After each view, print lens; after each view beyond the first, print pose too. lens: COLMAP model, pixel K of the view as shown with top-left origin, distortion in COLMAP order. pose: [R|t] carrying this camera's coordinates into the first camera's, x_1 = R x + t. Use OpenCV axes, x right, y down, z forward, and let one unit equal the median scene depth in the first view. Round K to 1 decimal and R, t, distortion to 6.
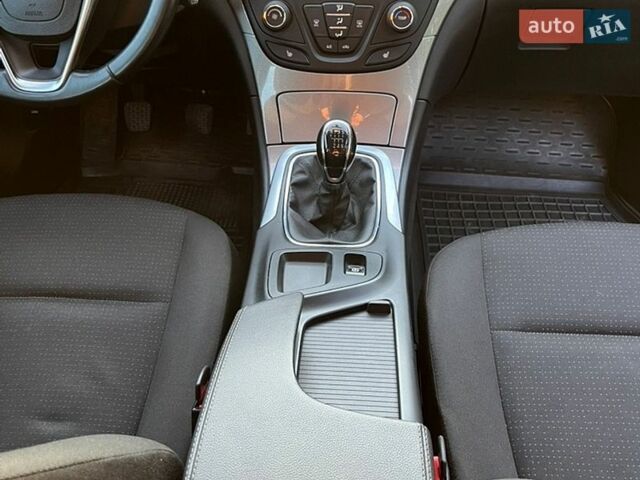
lens RADIAL K [[661.5, 0, 320.0], [0, 661.5, 240.0], [0, 0, 1]] dist [0.118684, -0.297634]
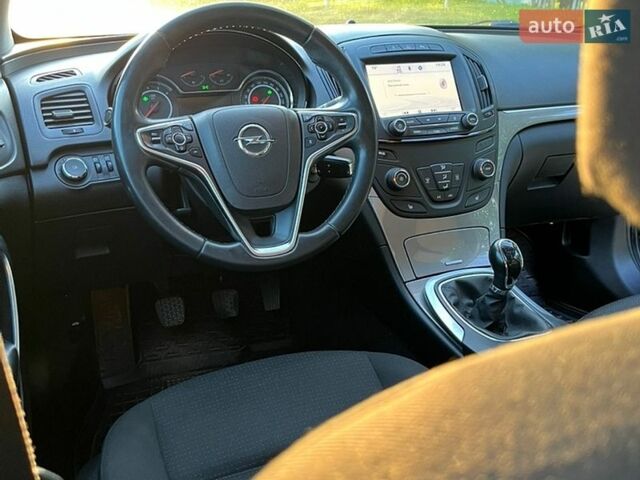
lens RADIAL K [[661.5, 0, 320.0], [0, 661.5, 240.0], [0, 0, 1]] dist [0.118684, -0.297634]
pose [[0.908399, -0.140108, 0.393931, -0.695481], [0.256788, 0.930502, -0.261202, 0.055728], [-0.329957, 0.338432, 0.881245, -0.003739]]
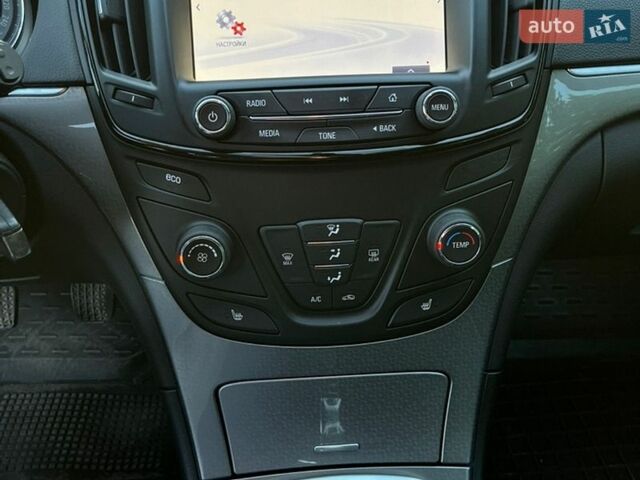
lens RADIAL K [[661.5, 0, 320.0], [0, 661.5, 240.0], [0, 0, 1]] dist [0.118684, -0.297634]
pose [[0.992642, -0.073339, 0.096346, -0.027785], [0.076547, 0.996614, -0.030022, -0.319181], [-0.093818, 0.037176, 0.994895, 0.500224]]
